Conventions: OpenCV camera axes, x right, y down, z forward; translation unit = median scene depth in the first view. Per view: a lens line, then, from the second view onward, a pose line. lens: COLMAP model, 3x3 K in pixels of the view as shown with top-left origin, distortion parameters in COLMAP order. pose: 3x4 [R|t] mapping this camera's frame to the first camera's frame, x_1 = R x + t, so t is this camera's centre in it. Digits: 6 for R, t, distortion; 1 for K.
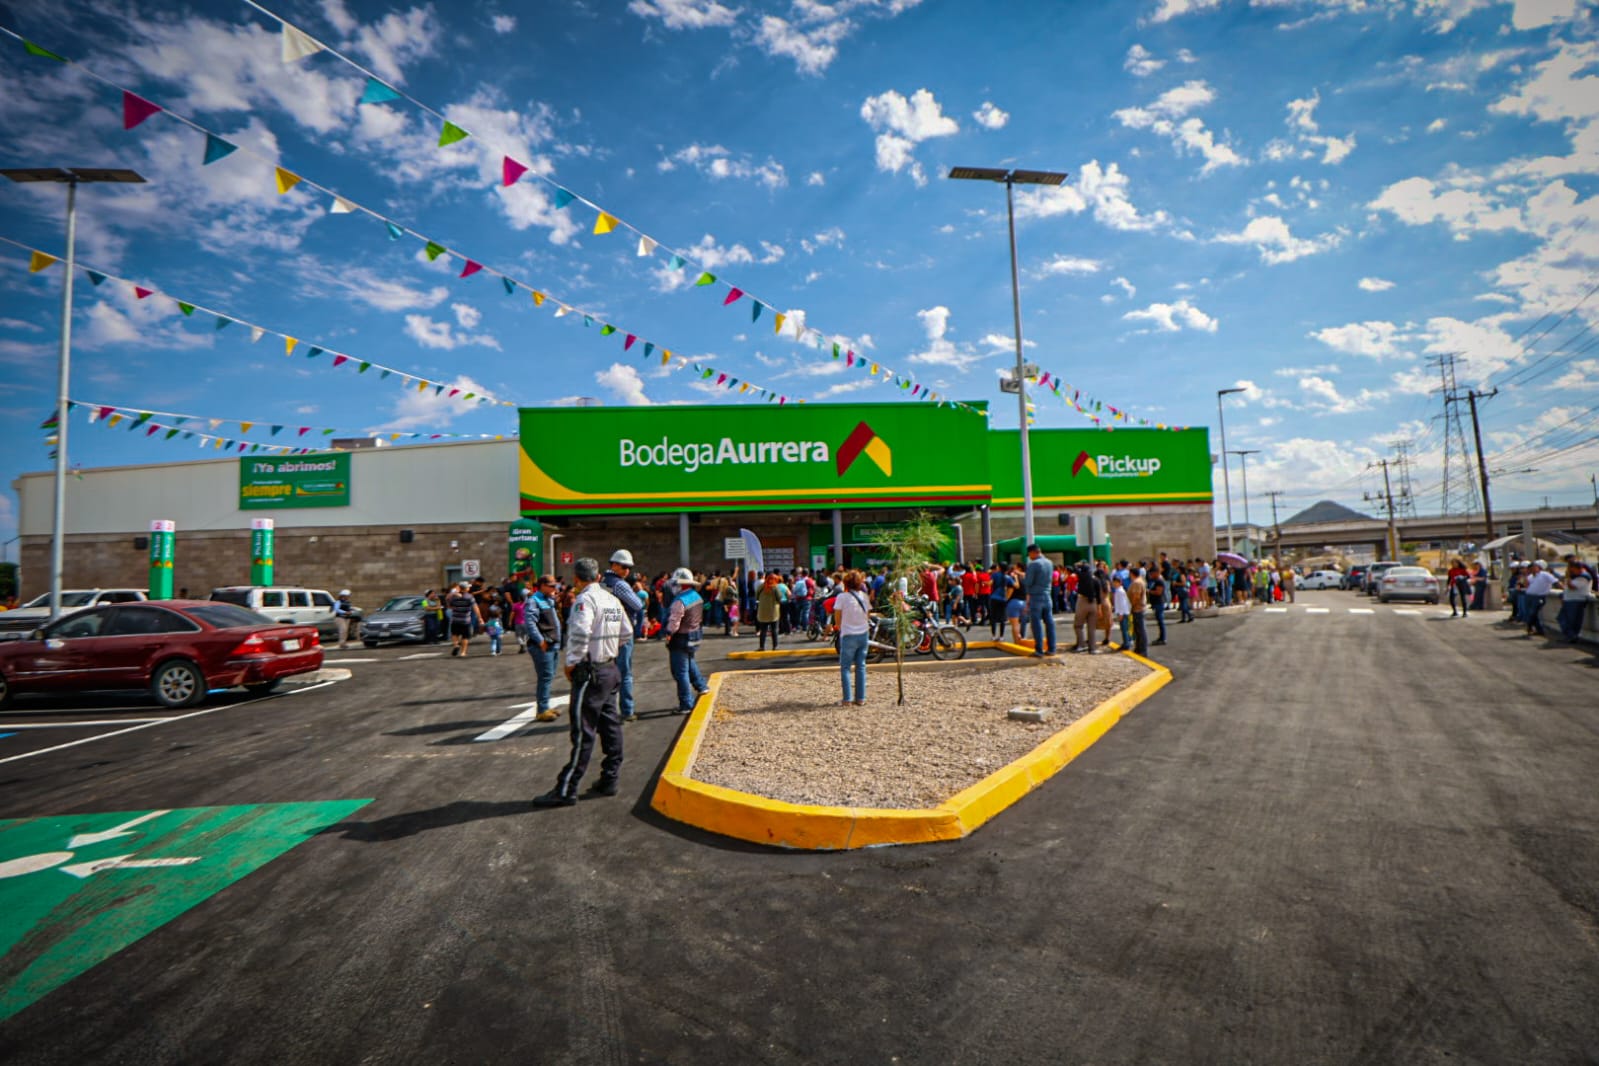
lens RADIAL K [[721.3, 0, 814.9], [0, 721.3, 539.4], [0, 0, 1]] dist [-0.034550, 0.004470]
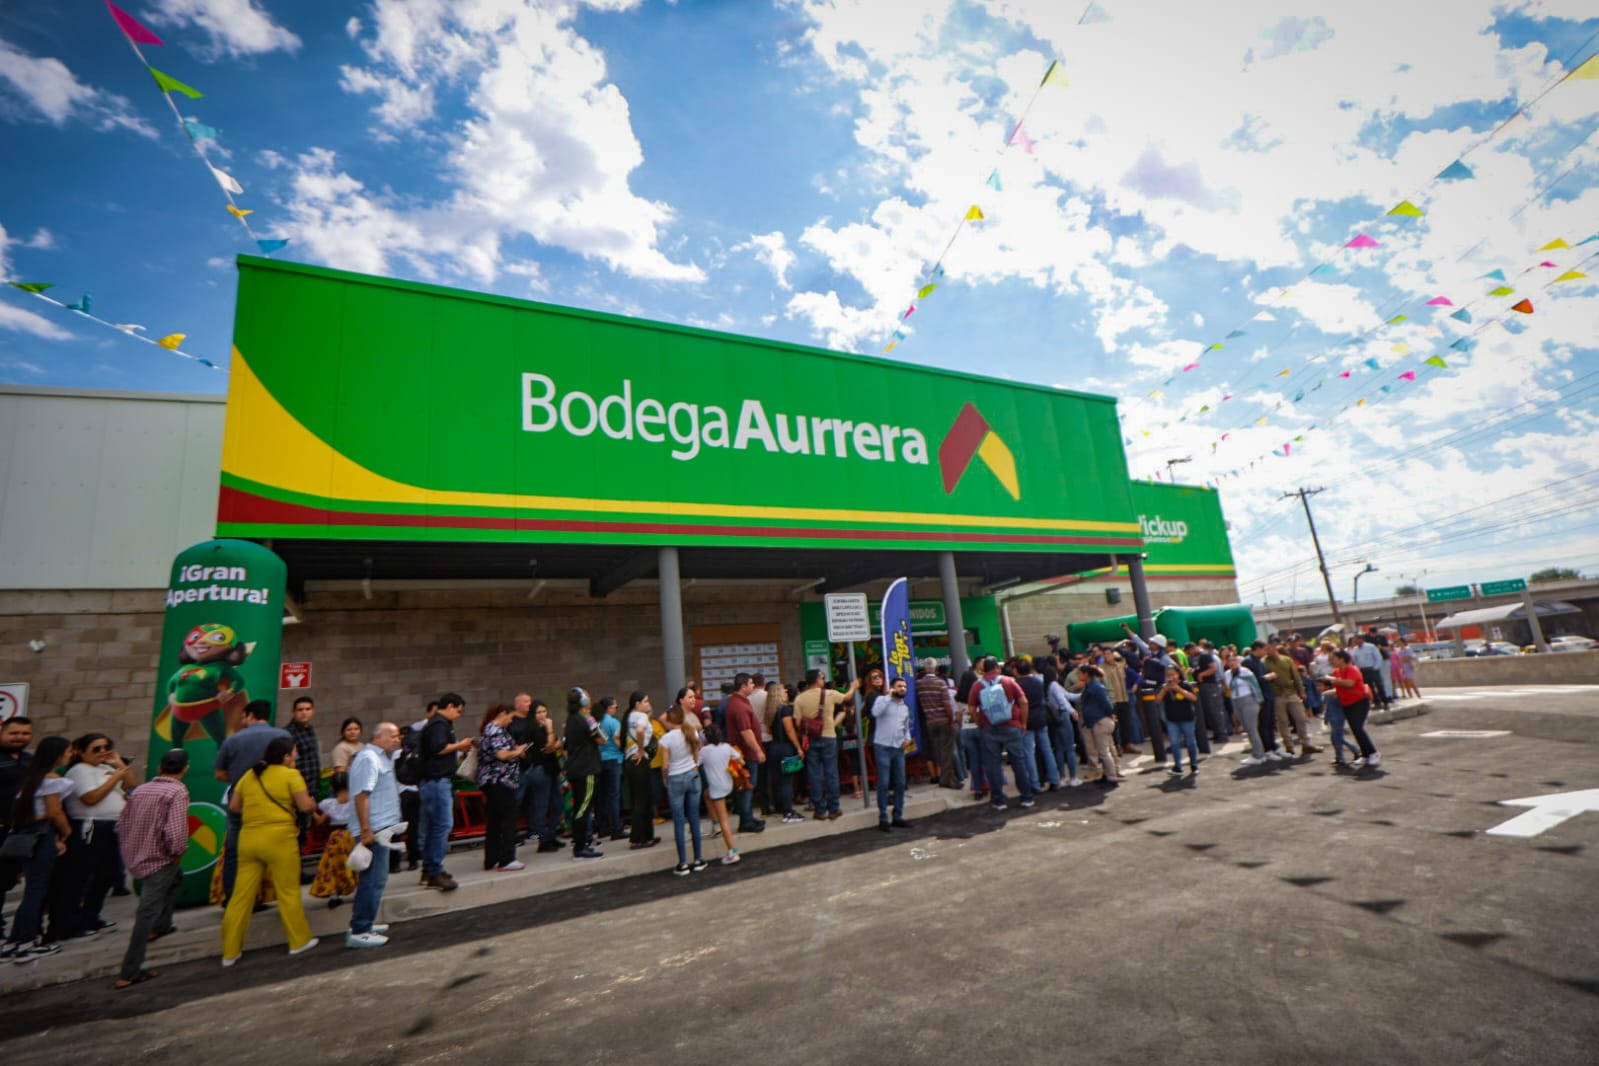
lens RADIAL K [[691.2, 0, 801.6], [0, 691.2, 519.6], [0, 0, 1]] dist [-0.015730, 0.000007]
pose [[0.920881, 0.046506, 0.387059, -0.268345], [0.038020, 0.977412, -0.207894, 0.036510], [-0.387985, 0.206162, 0.898312, 0.581135]]
